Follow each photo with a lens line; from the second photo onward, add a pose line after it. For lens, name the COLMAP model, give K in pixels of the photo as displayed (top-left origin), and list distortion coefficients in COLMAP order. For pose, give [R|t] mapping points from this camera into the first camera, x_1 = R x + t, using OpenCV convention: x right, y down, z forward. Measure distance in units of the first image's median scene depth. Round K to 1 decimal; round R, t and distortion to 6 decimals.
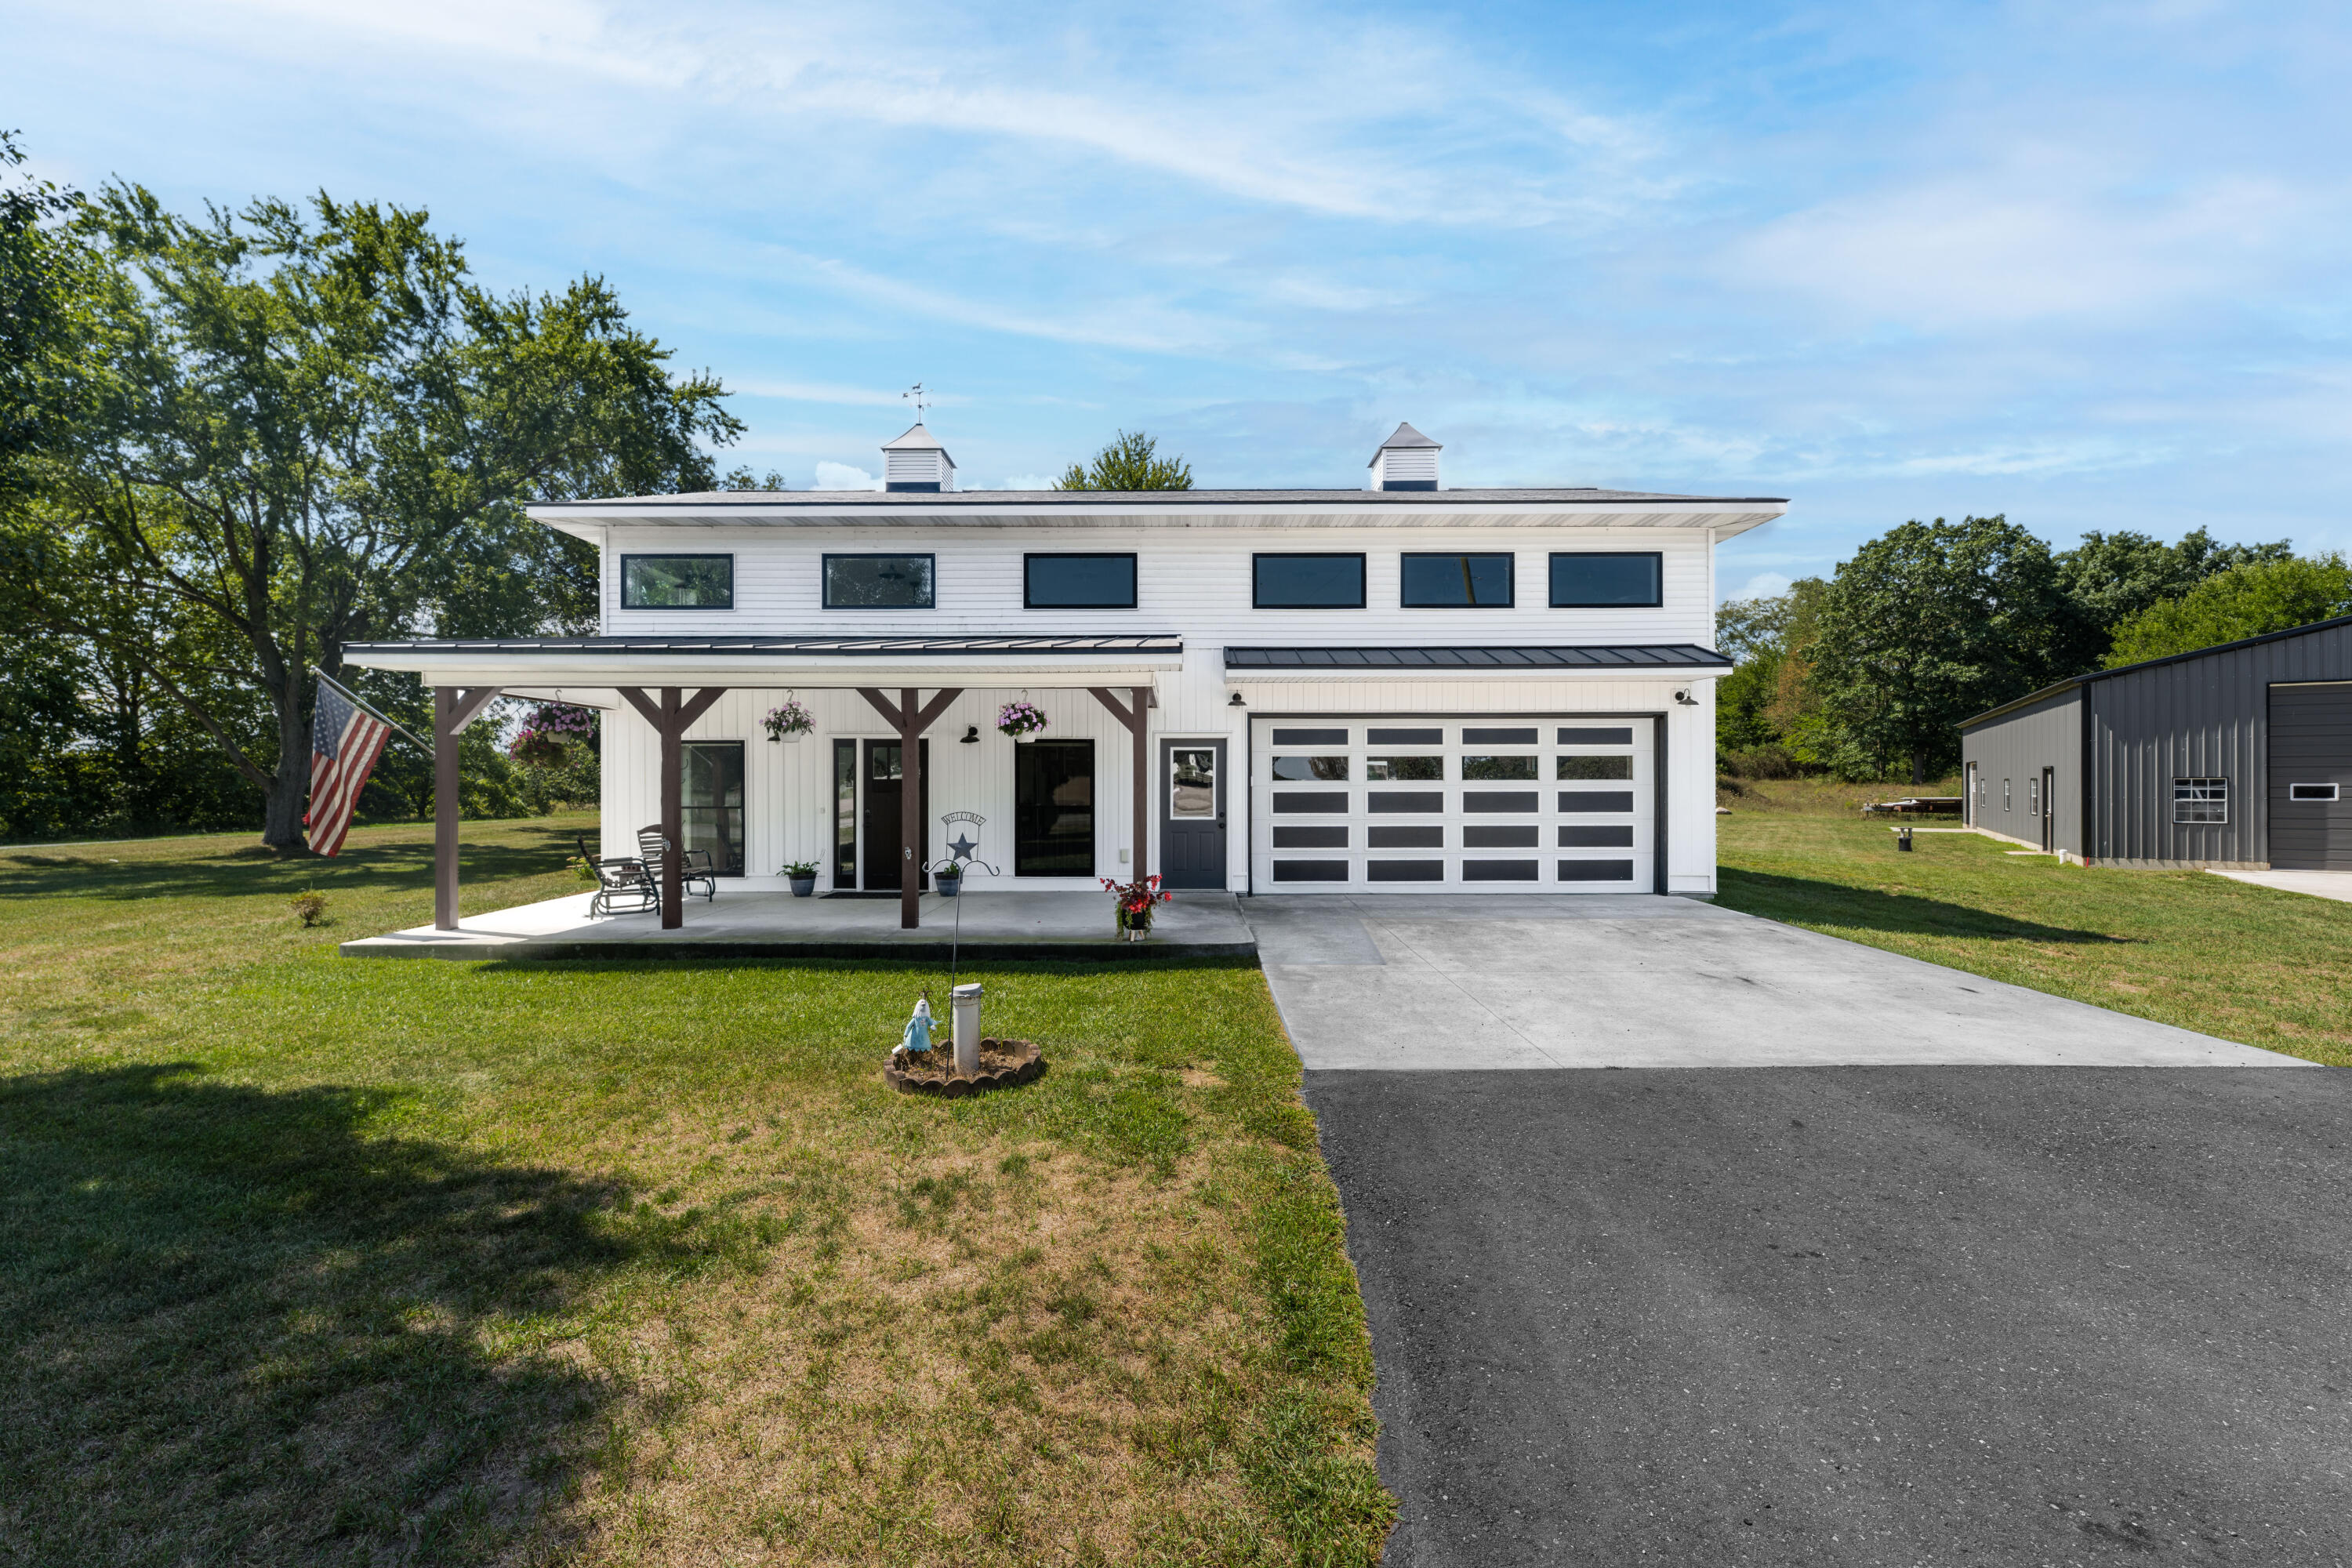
lens RADIAL K [[963.6, 0, 1169.7], [0, 963.6, 789.8], [0, 0, 1]] dist [0.008704, 0.000148]
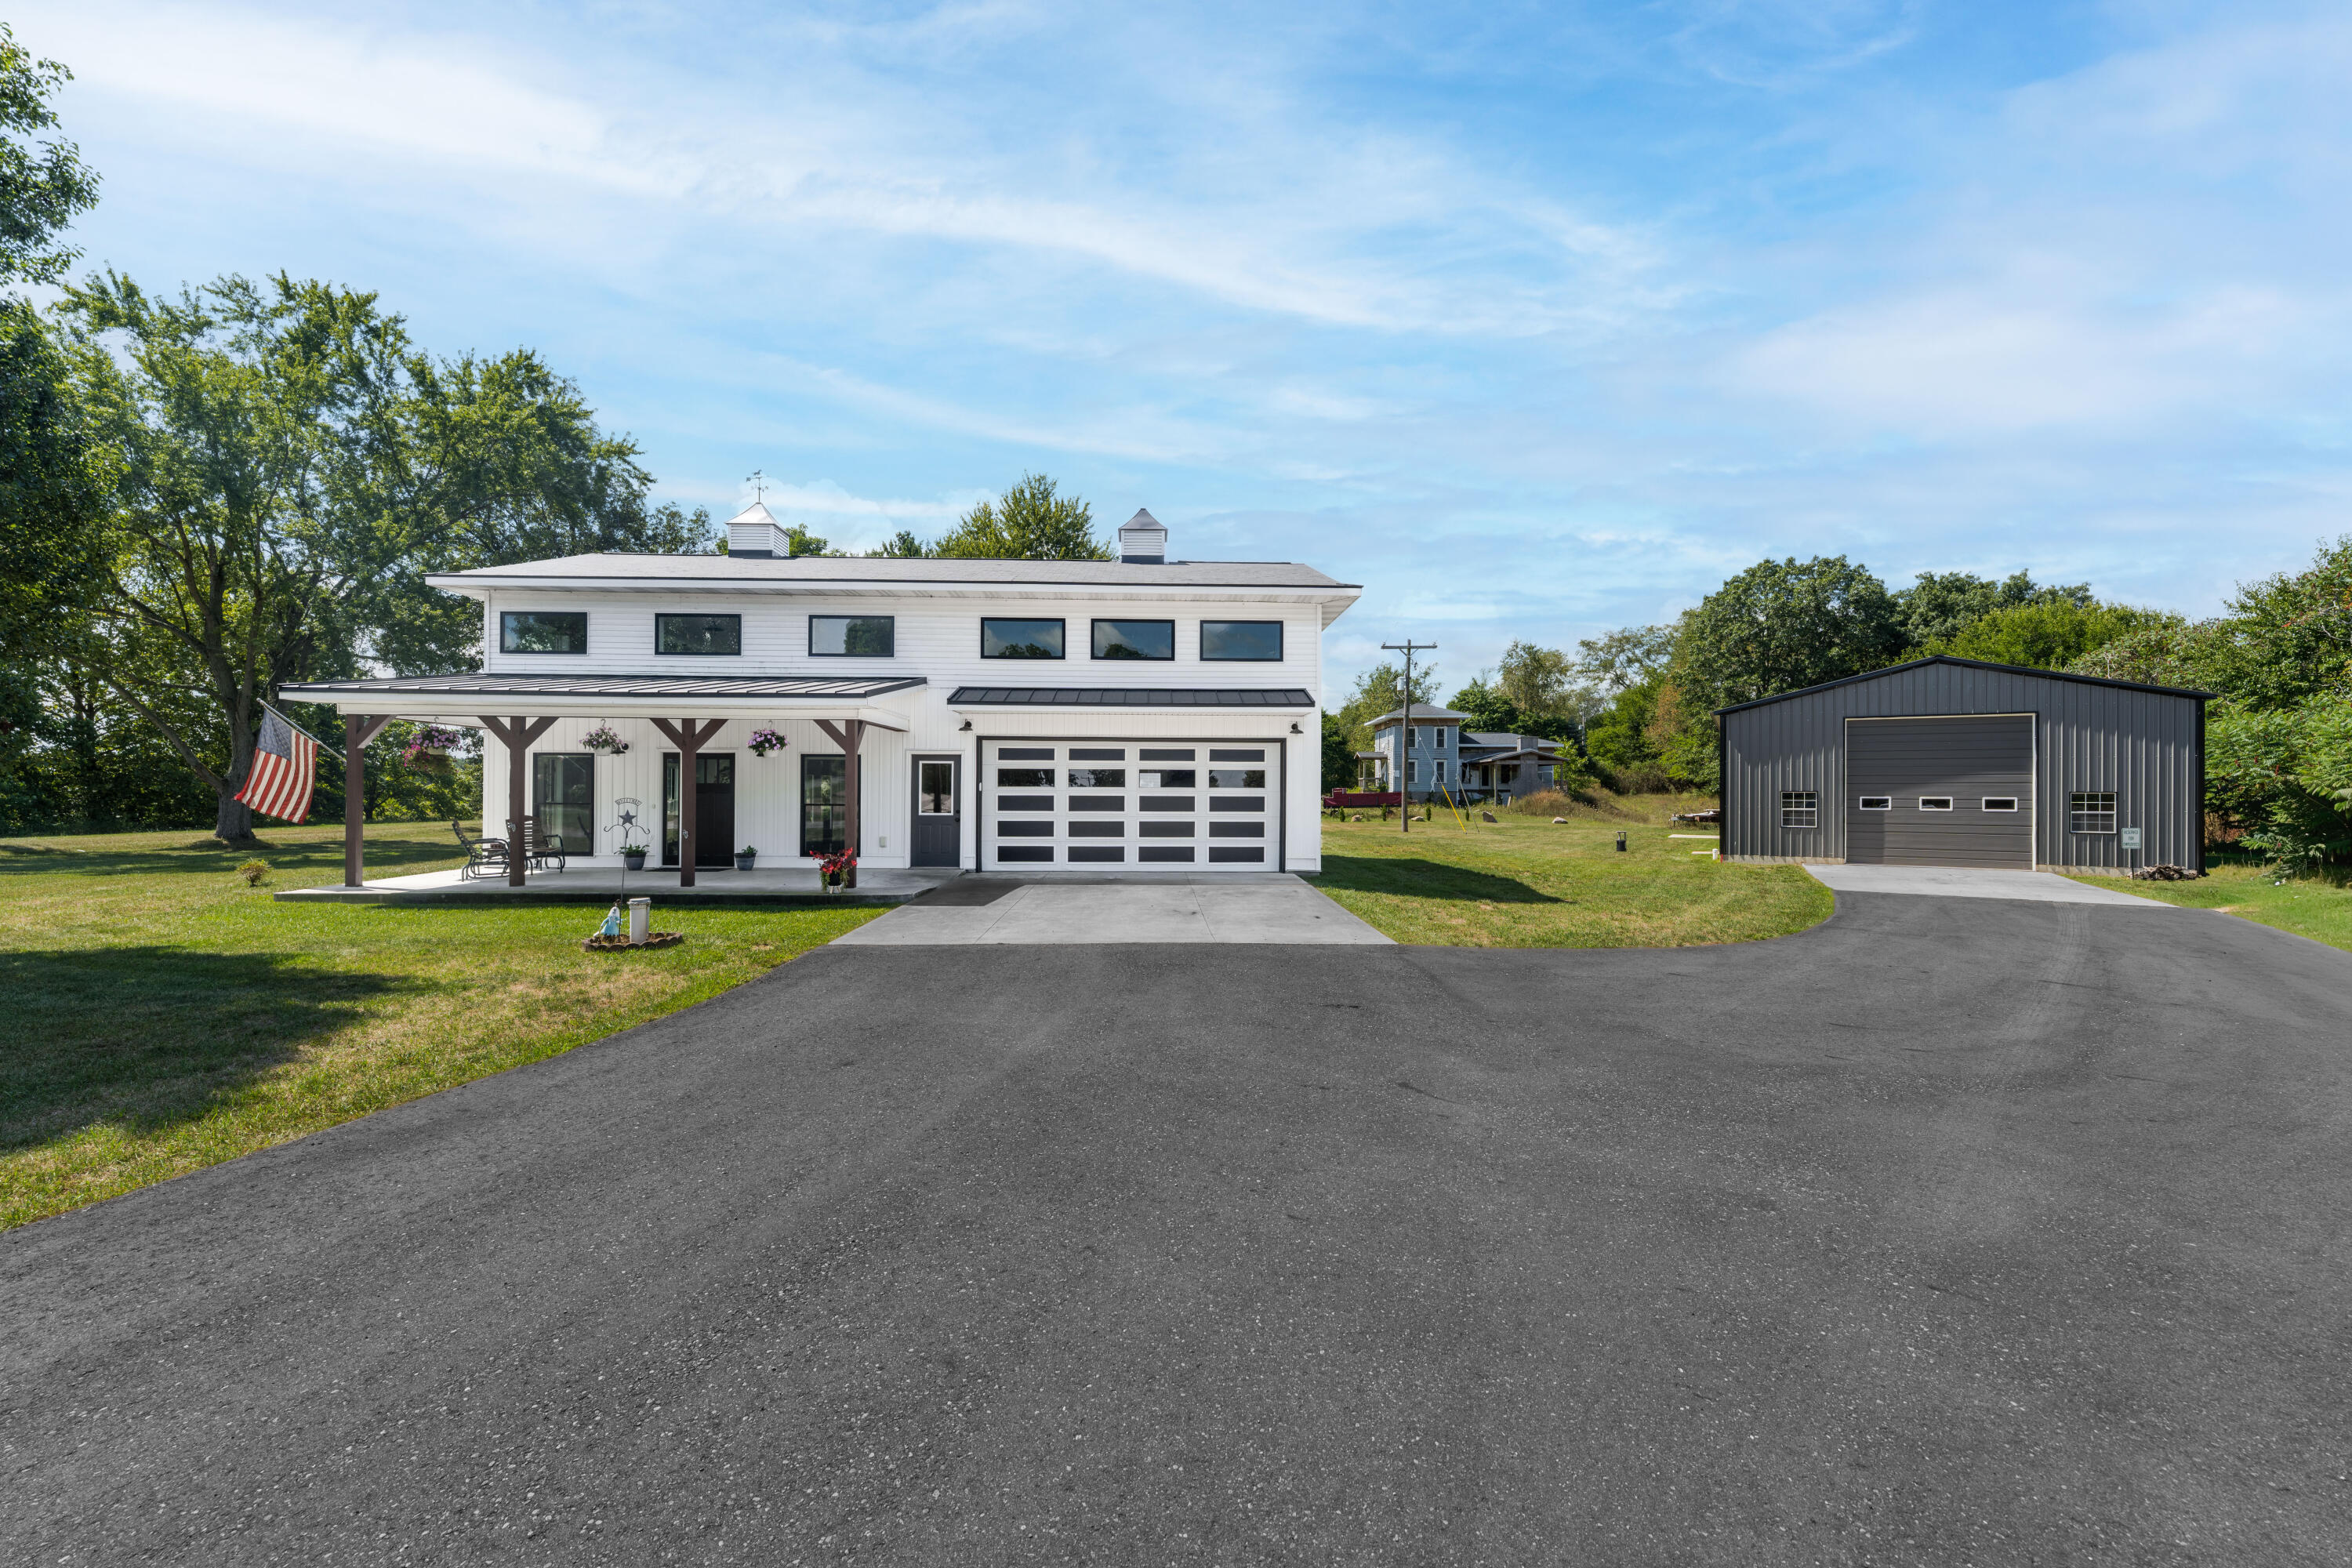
lens RADIAL K [[963.6, 0, 1179.6], [0, 963.6, 789.4], [0, 0, 1]] dist [0.008704, 0.000148]
pose [[0.999464, 0.007632, 0.031846, 0.185066], [-0.007234, 0.999894, -0.012617, 0.005529], [-0.031939, 0.012380, 0.999413, -0.203901]]
